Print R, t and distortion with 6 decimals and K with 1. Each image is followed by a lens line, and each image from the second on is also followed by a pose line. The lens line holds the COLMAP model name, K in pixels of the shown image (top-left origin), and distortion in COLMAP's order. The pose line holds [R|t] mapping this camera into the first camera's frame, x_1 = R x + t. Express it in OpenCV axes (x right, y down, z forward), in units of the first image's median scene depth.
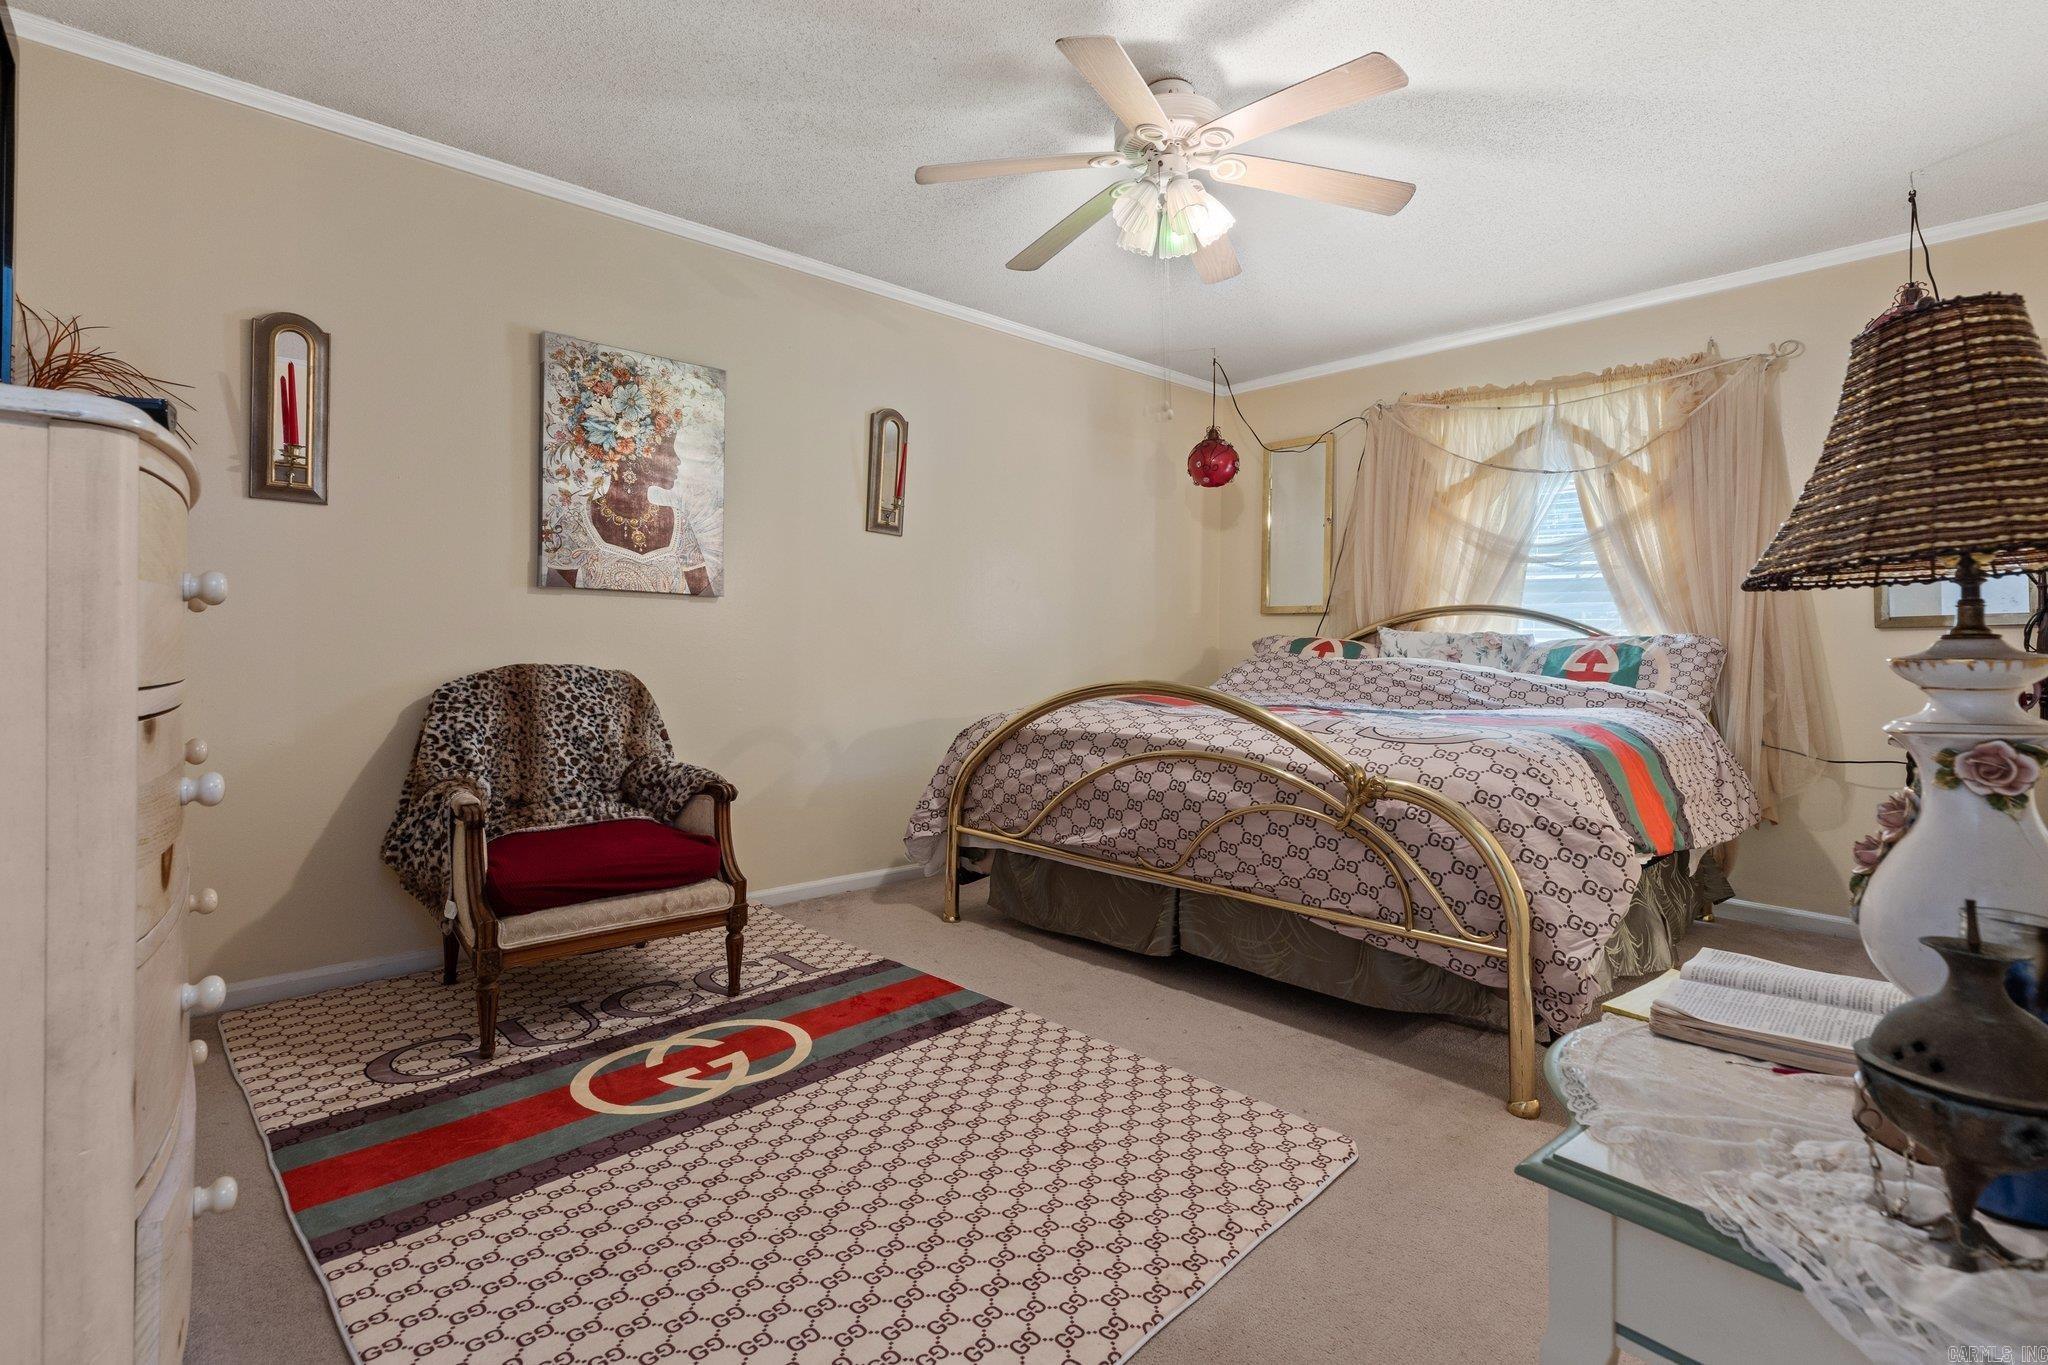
lens RADIAL K [[927.8, 0, 1015.5], [0, 927.8, 660.1], [0, 0, 1]] dist [0.005184, -0.000887]
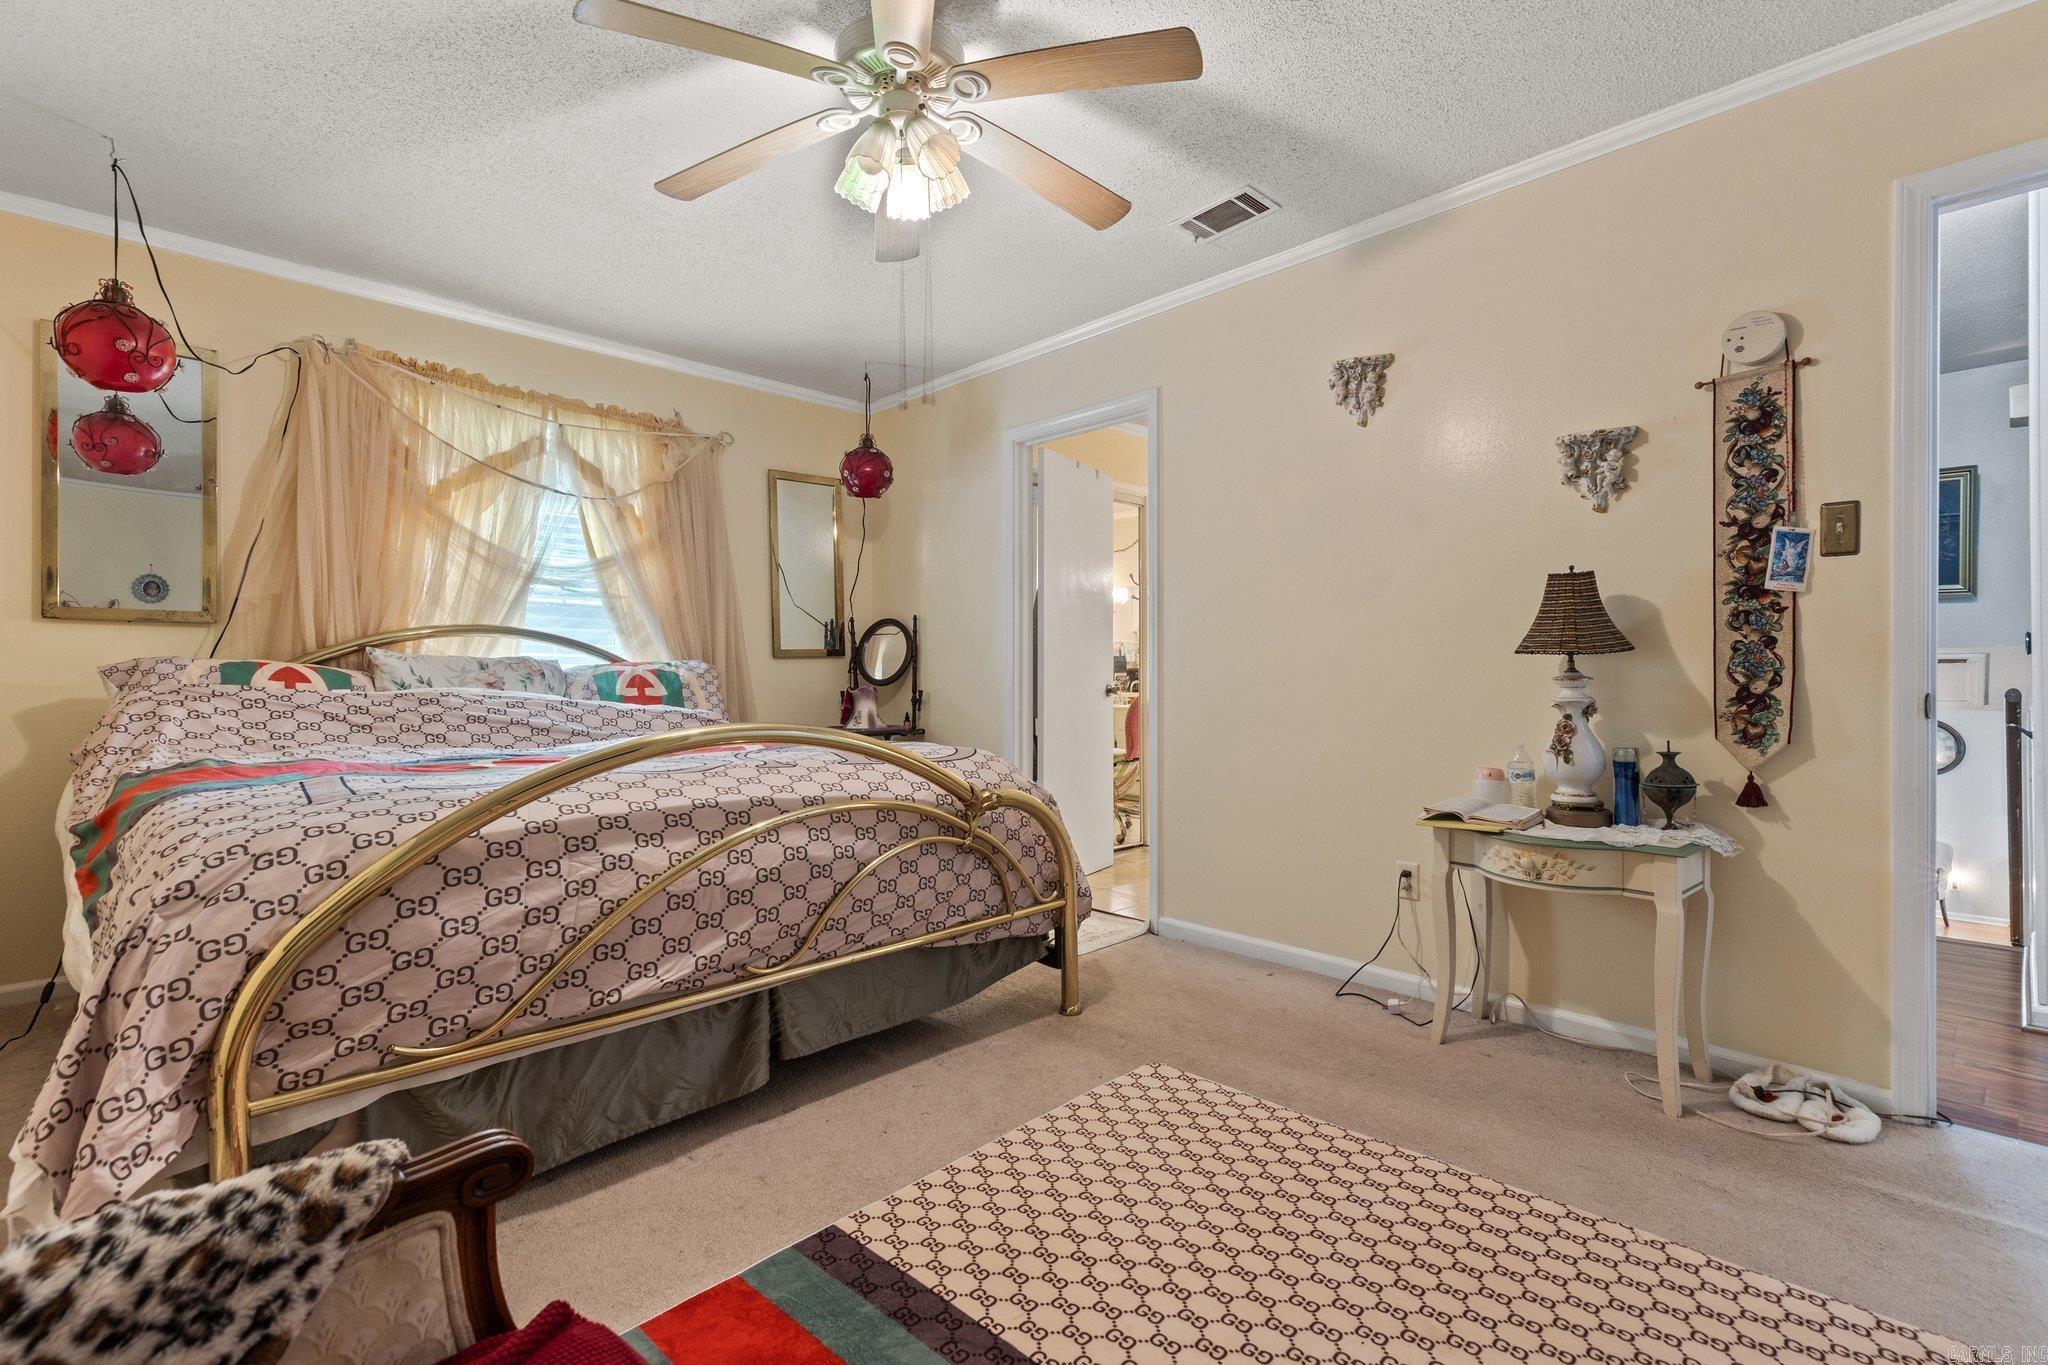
lens RADIAL K [[927.8, 0, 1014.9], [0, 927.8, 687.1], [0, 0, 1]] dist [0.005184, -0.000887]
pose [[-0.003755, -0.025327, 0.999672, -0.441771], [0.015778, 0.999553, 0.025383, -0.017433], [-0.999868, 0.015868, -0.003354, 0.582057]]
